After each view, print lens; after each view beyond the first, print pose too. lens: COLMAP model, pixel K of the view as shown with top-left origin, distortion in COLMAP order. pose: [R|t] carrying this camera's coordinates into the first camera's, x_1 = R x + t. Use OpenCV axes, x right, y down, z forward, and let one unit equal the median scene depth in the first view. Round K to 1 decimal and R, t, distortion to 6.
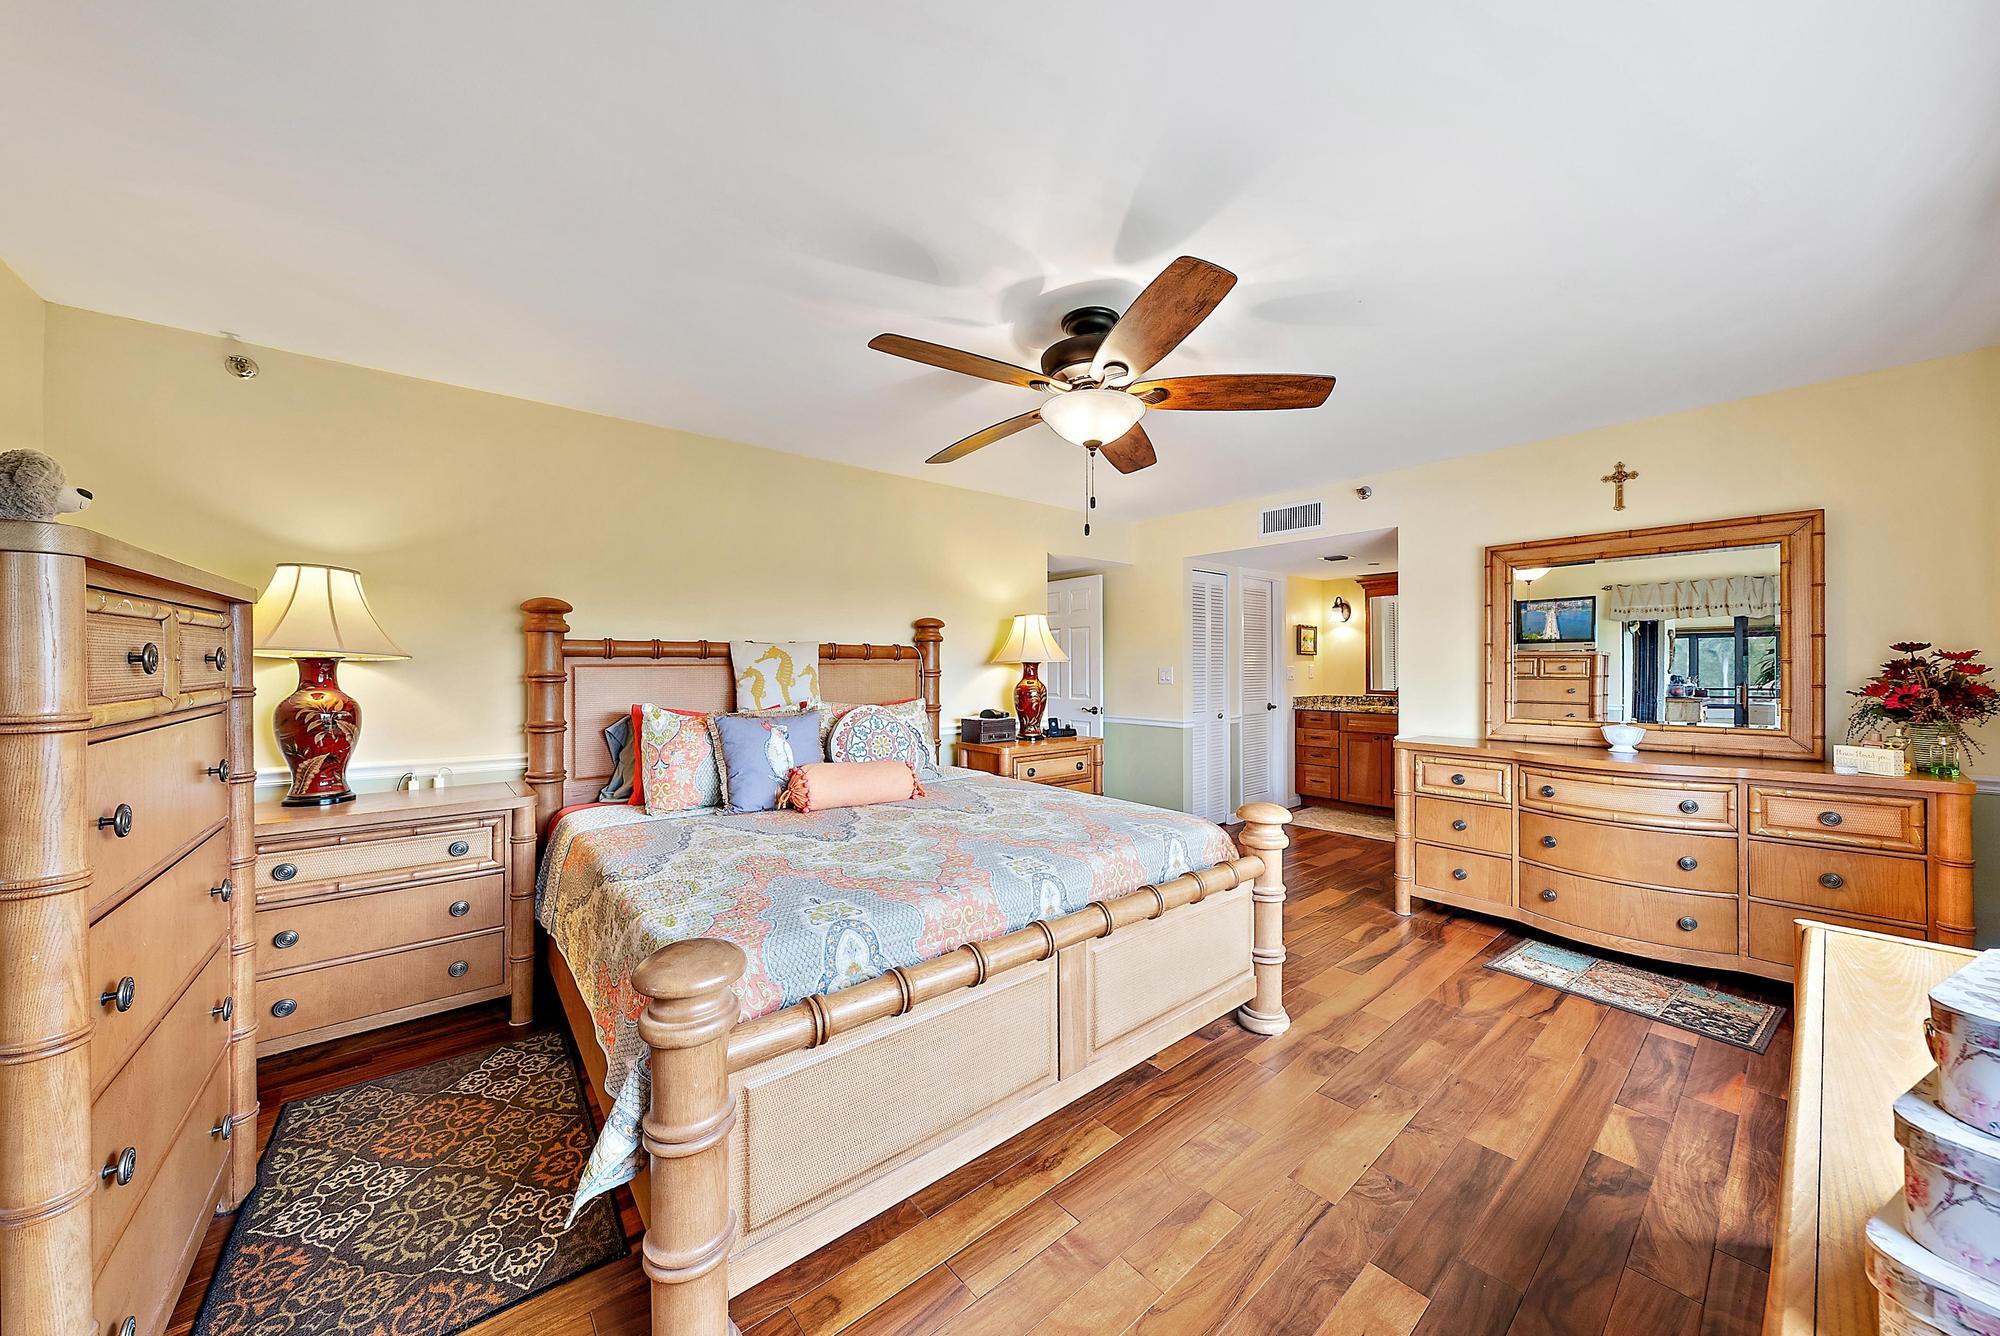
lens RADIAL K [[671.5, 0, 1005.5], [0, 671.5, 662.2], [0, 0, 1]] dist [0.000162, 0.000046]
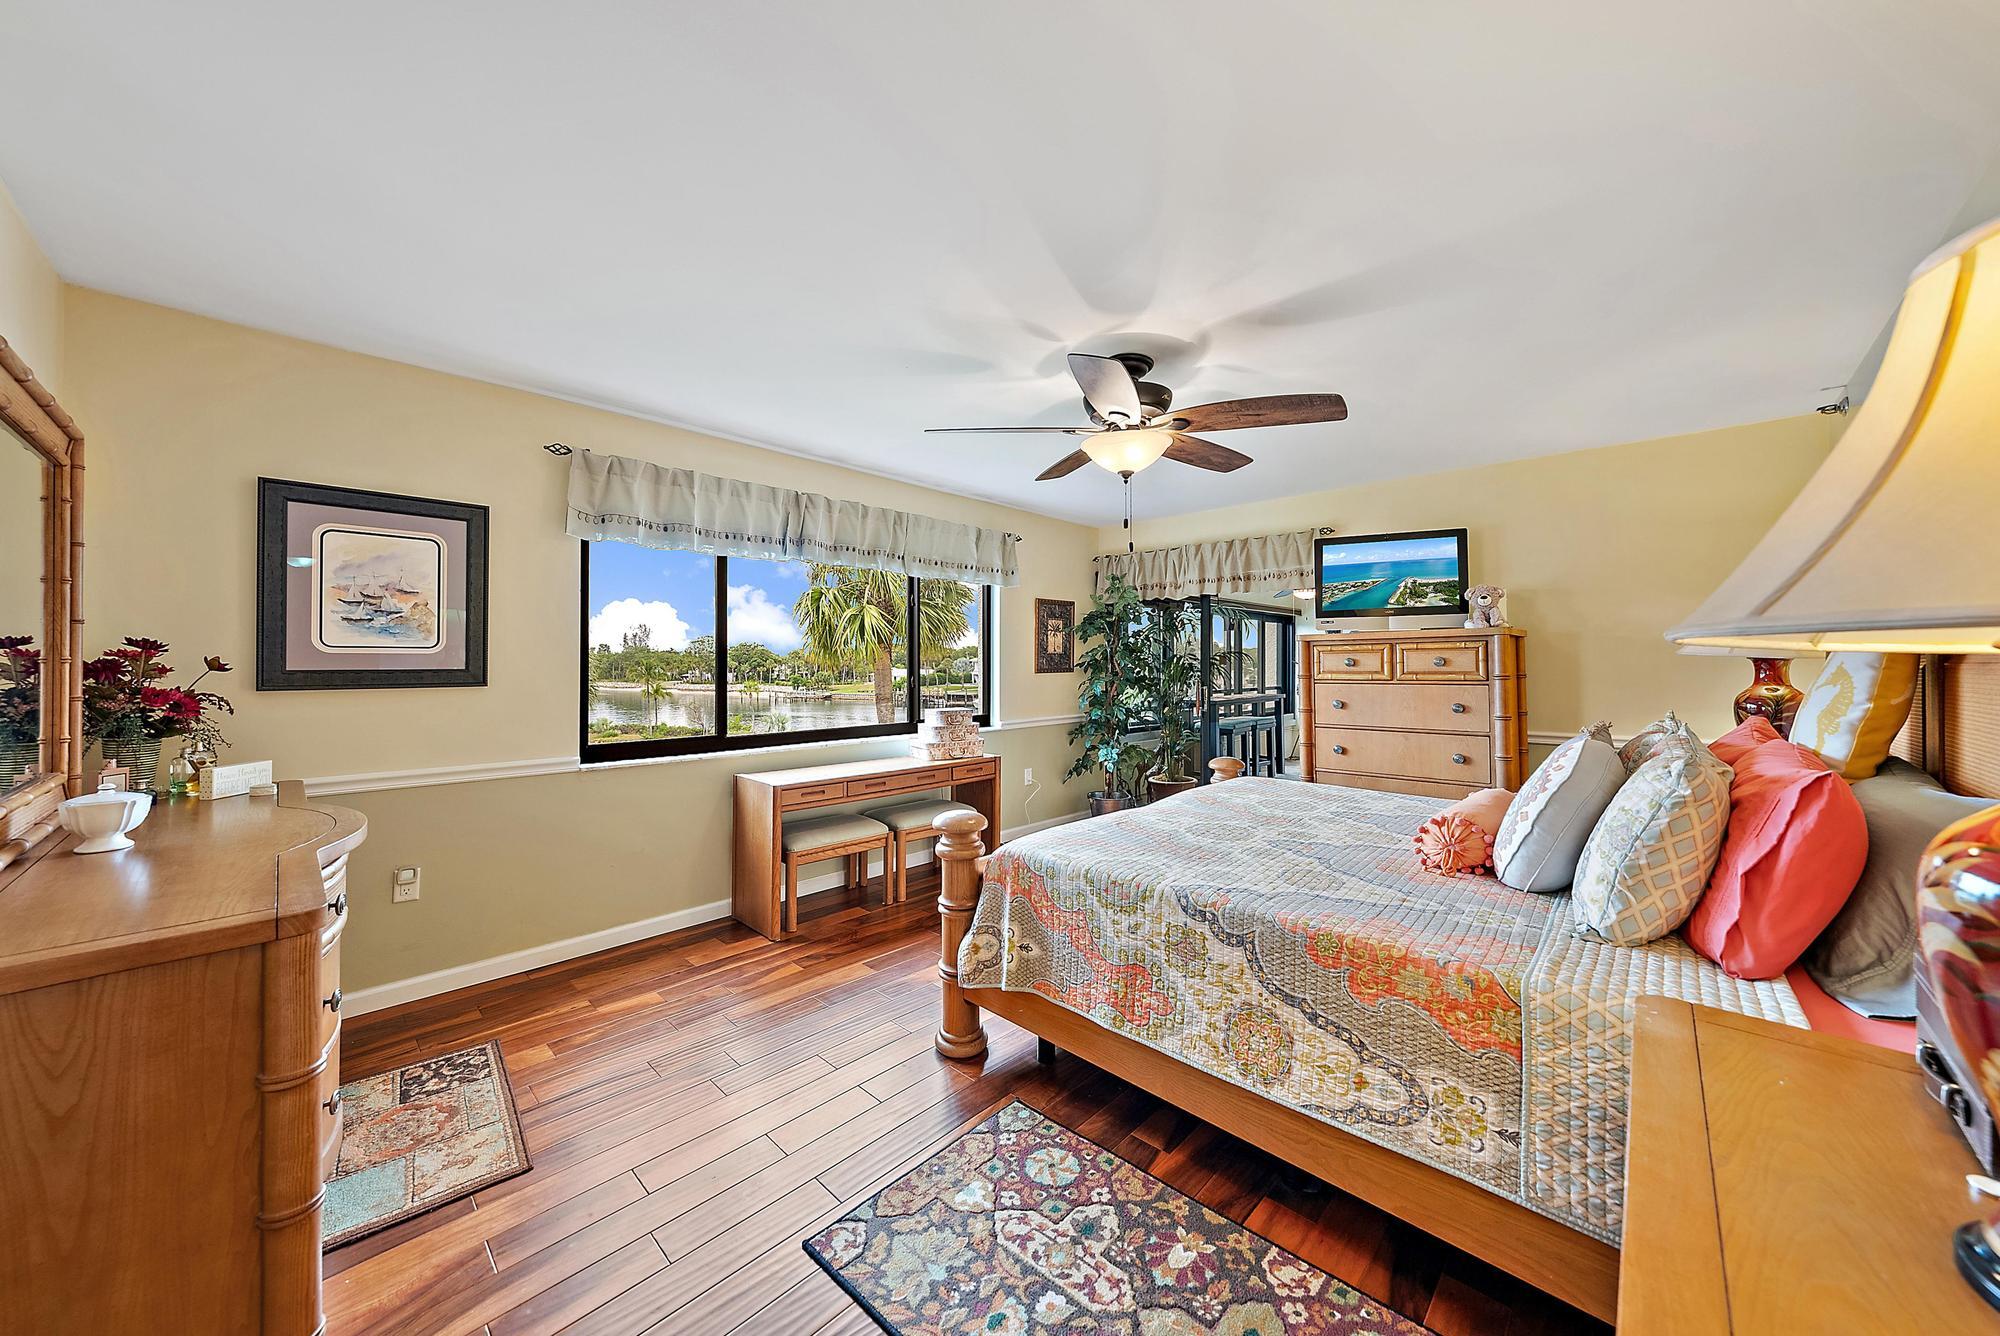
lens RADIAL K [[671.5, 0, 1005.5], [0, 671.5, 662.2], [0, 0, 1]] dist [0.000162, 0.000046]
pose [[-0.995685, 0.002446, -0.092761, 0.414931], [0.004023, 0.999850, -0.016825, 0.017004], [0.092706, -0.017126, -0.995546, 1.991773]]
